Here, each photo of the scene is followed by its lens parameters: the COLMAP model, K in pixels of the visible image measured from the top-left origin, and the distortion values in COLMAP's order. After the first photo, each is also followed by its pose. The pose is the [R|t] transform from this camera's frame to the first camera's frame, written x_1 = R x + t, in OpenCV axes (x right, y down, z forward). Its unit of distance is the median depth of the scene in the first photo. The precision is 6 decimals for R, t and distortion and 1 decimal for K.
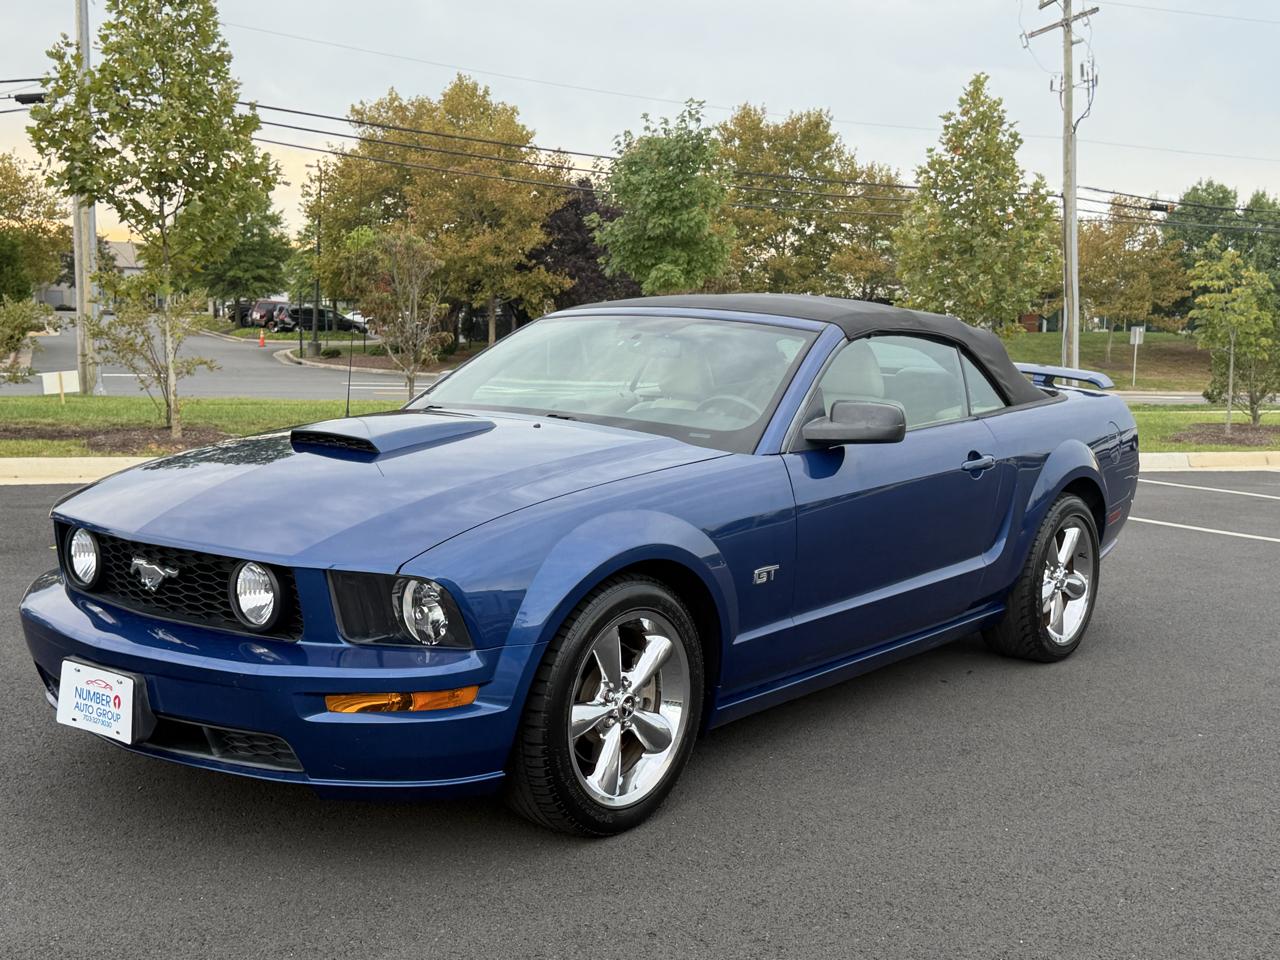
lens RADIAL K [[1522.0, 0, 626.3], [0, 1522.0, 480.3], [0, 0, 1]] dist [0.225297, -0.545944]
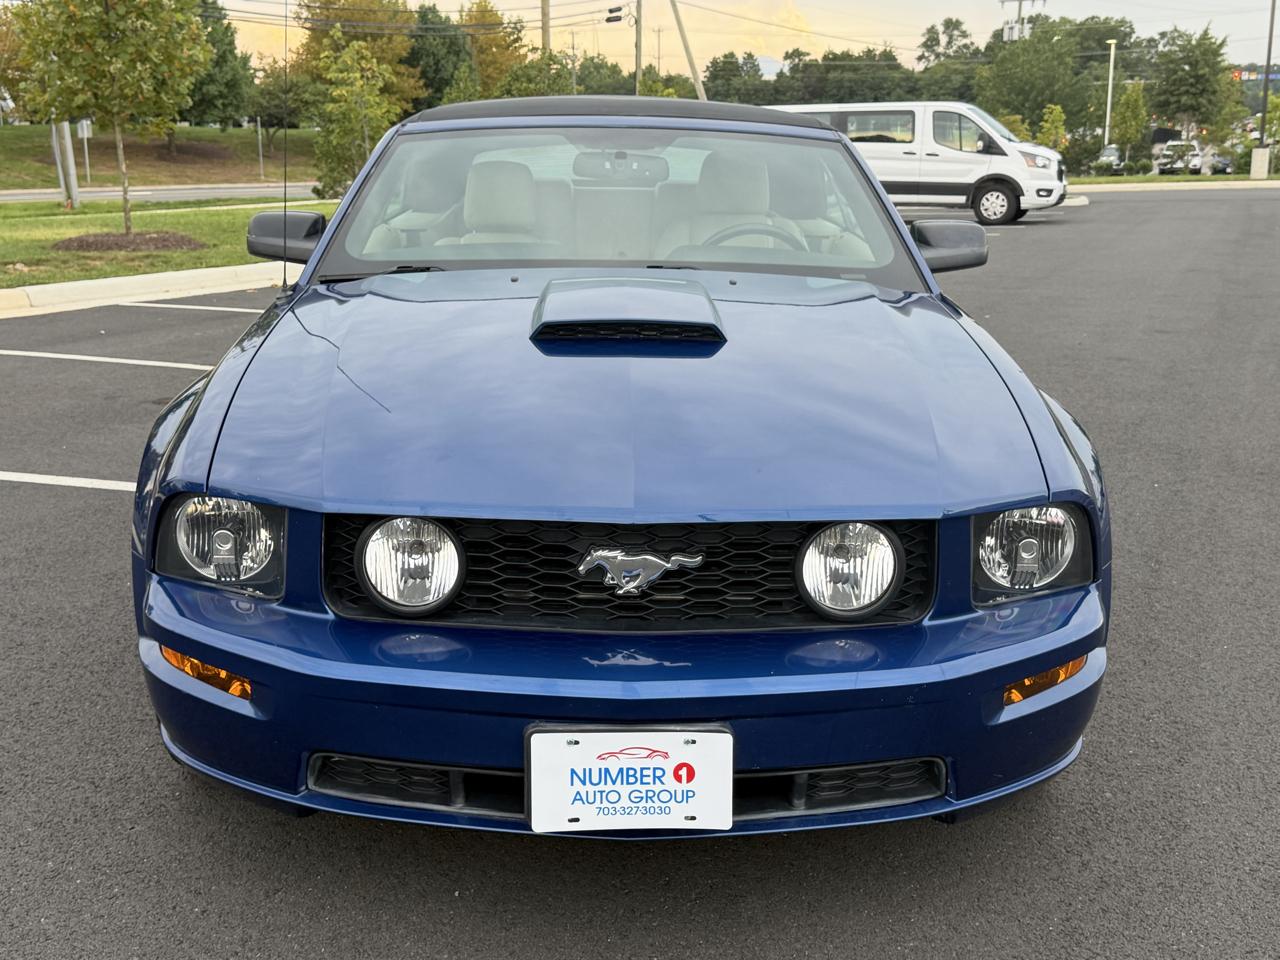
lens RADIAL K [[1520.4, 0, 632.6], [0, 1520.4, 479.3], [0, 0, 1]] dist [0.197971, -0.481750]
pose [[0.753728, -0.173963, 0.633744, -0.259631], [0.089393, 0.982505, 0.163381, -0.029304], [-0.651079, -0.066492, 0.756092, 0.194510]]
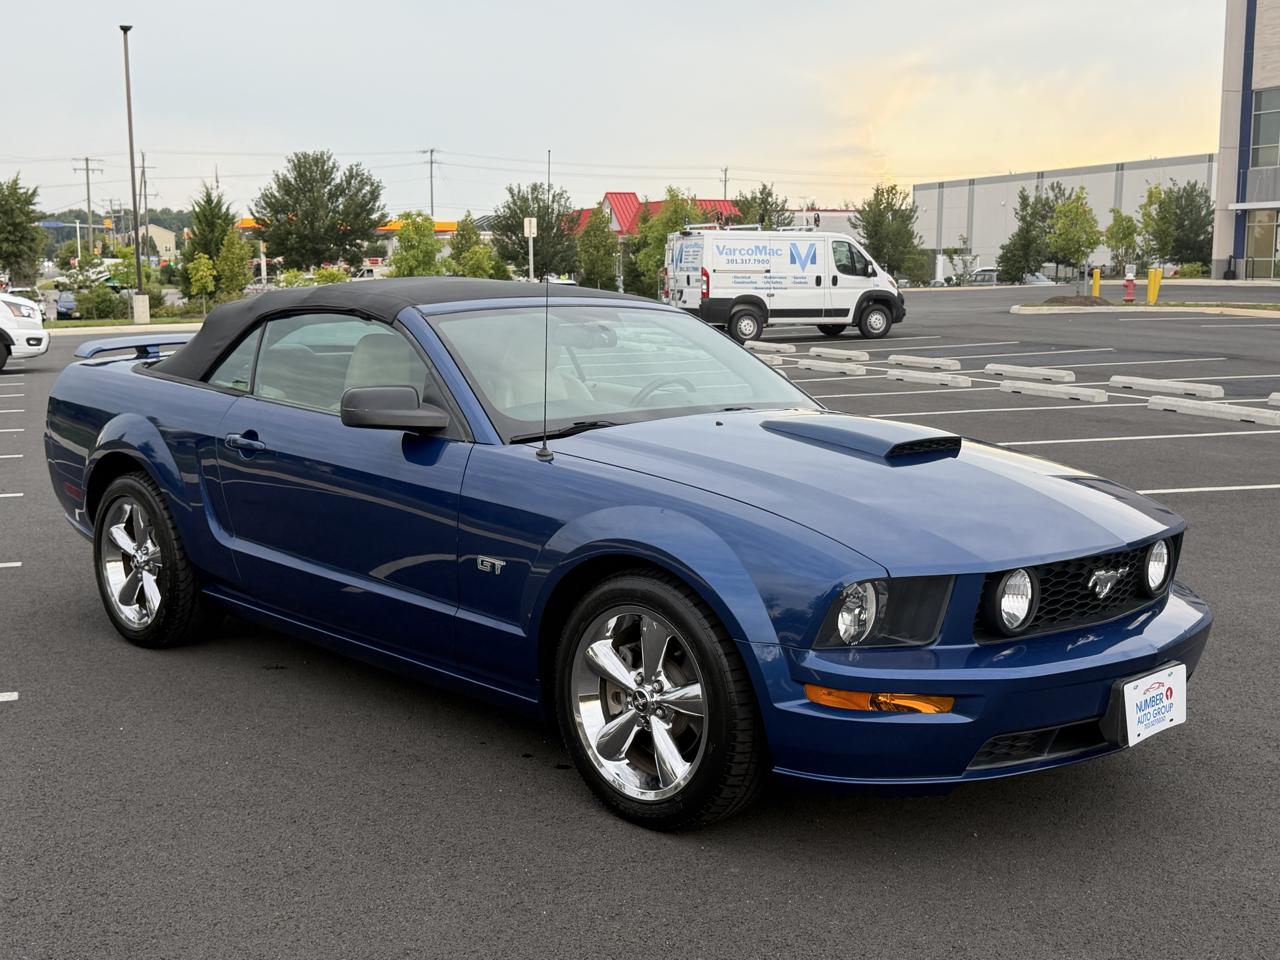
lens RADIAL K [[1519.5, 0, 650.8], [0, 1519.5, 490.3], [0, 0, 1]] dist [0.208761, -0.499913]
pose [[0.076942, -0.169729, 0.982483, -0.496514], [0.106274, 0.981186, 0.161182, -0.073830], [-0.991356, 0.092010, 0.093532, 0.445247]]
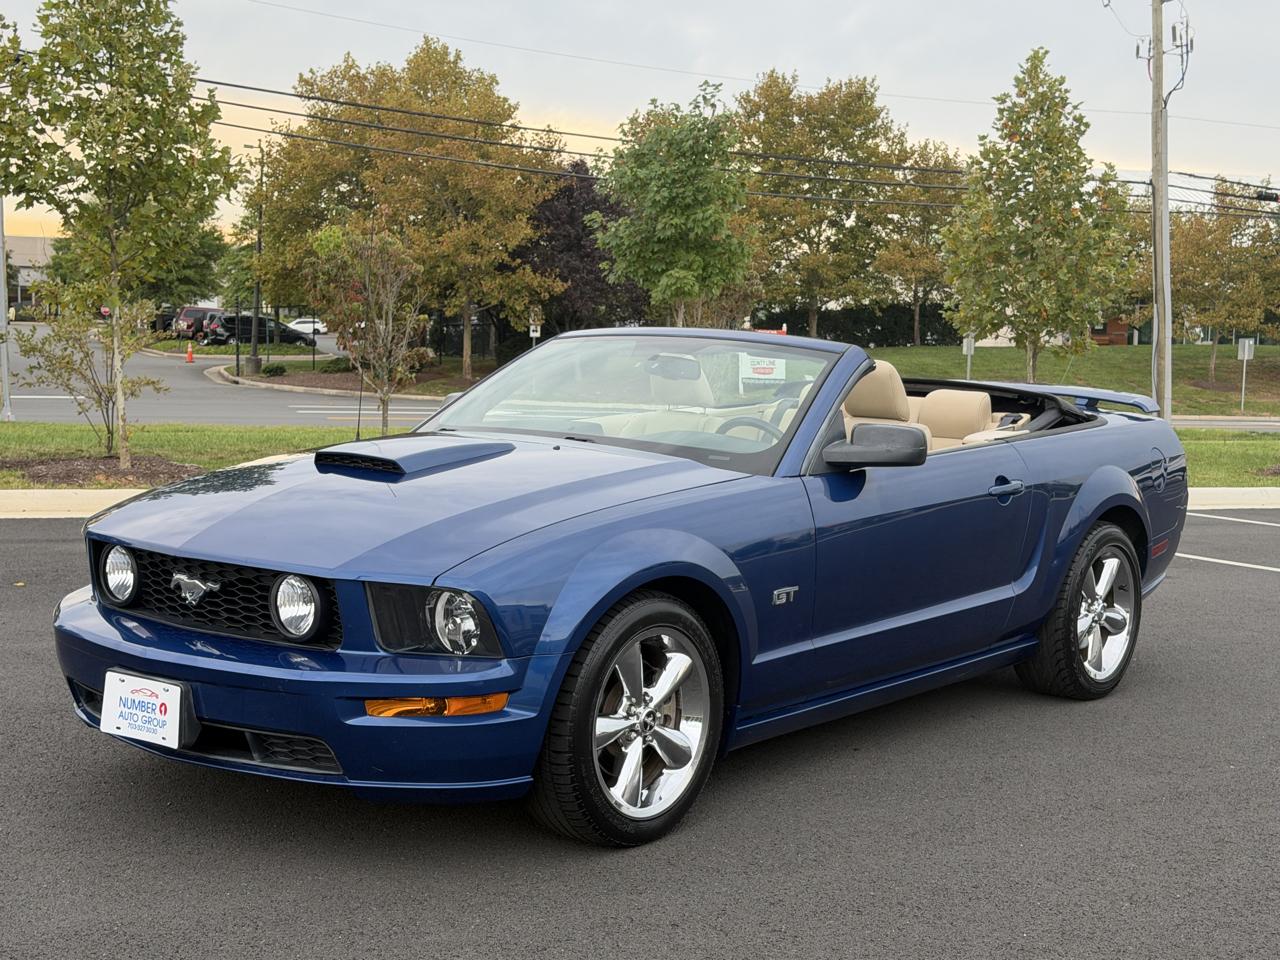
lens RADIAL K [[1914.9, 0, 706.5], [0, 1914.9, 477.4], [0, 0, 1]] dist [0.428782, -1.923773]
pose [[0.999102, -0.002072, 0.042317, -0.006245], [0.003211, 0.999634, -0.026861, 0.008341], [-0.042246, 0.026973, 0.998743, -0.122204]]
